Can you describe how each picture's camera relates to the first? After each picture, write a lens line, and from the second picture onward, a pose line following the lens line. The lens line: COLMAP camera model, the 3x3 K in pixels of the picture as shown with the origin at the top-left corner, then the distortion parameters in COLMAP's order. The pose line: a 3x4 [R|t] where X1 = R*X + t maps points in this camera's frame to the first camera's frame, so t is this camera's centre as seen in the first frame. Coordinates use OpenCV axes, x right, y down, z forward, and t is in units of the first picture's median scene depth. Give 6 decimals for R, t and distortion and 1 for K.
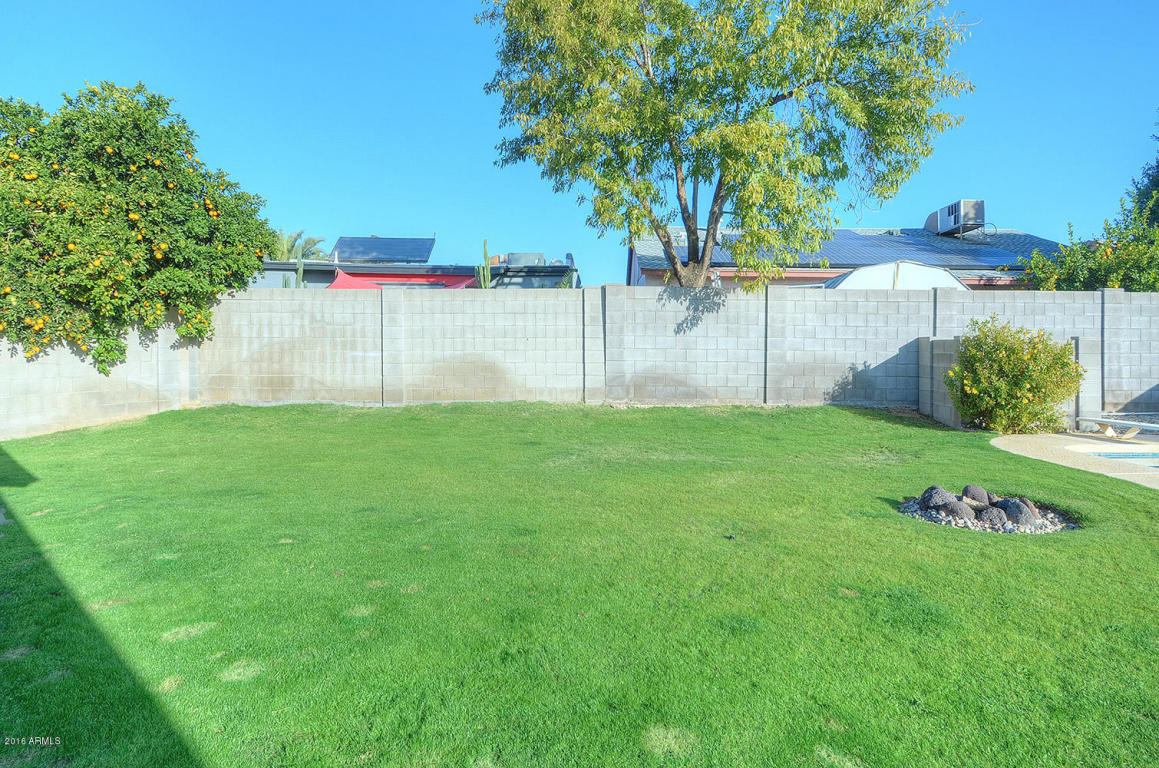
lens RADIAL K [[568.2, 0, 597.1], [0, 568.2, 318.2], [0, 0, 1]] dist [0.001362, 0.000213]
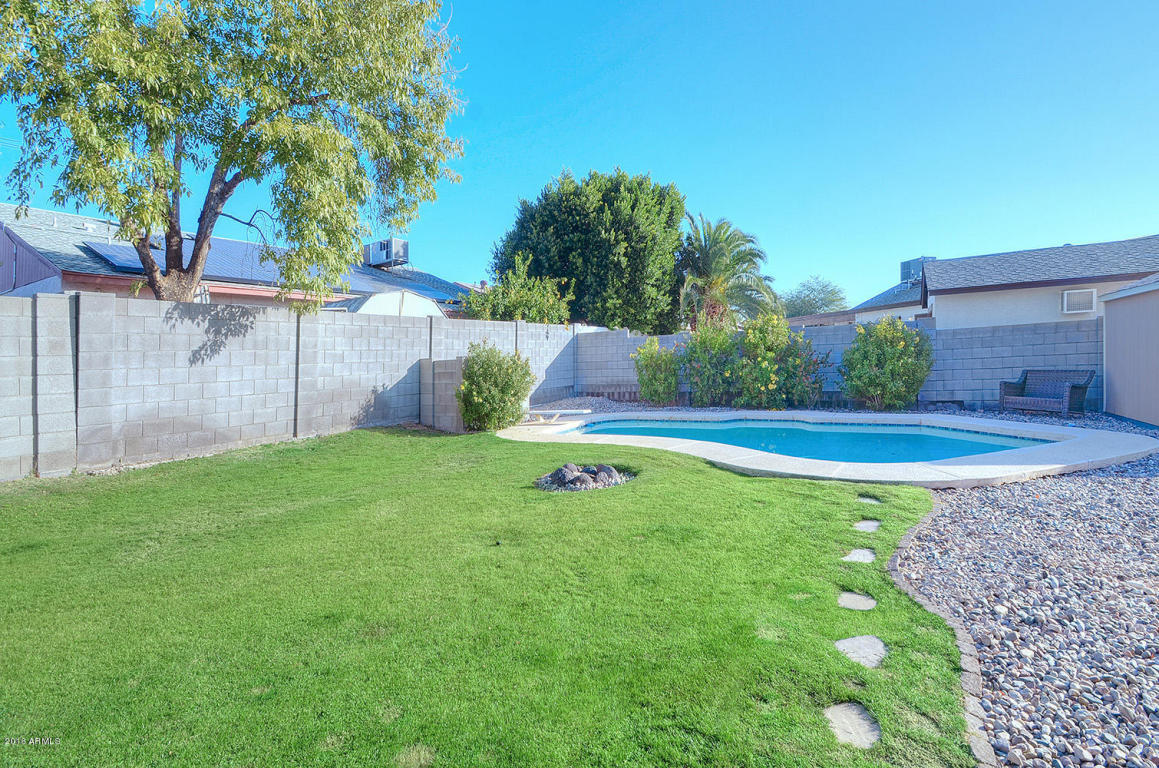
lens RADIAL K [[612.9, 0, 557.1], [0, 612.9, 338.2], [0, 0, 1]] dist [0.000844, -0.000437]
pose [[0.500005, -0.000050, 0.866022, -0.346736], [0.008625, 0.999951, -0.004922, 0.001091], [-0.865979, 0.009930, 0.499981, 0.155277]]
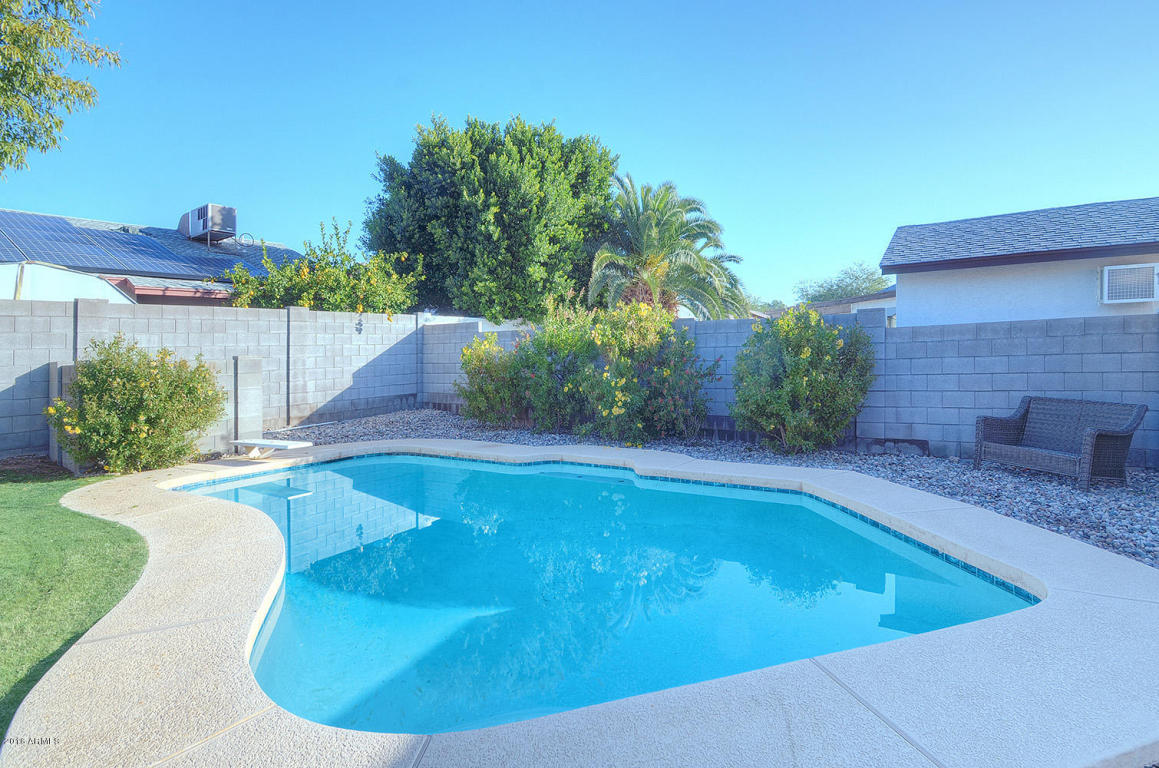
lens RADIAL K [[568.2, 0, 597.1], [0, 568.2, 318.2], [0, 0, 1]] dist [0.001362, 0.000213]
pose [[0.597426, 0.014992, 0.801784, 0.385447], [-0.003690, 0.999866, -0.015947, -0.016577], [-0.801916, 0.006568, 0.597401, -0.054760]]
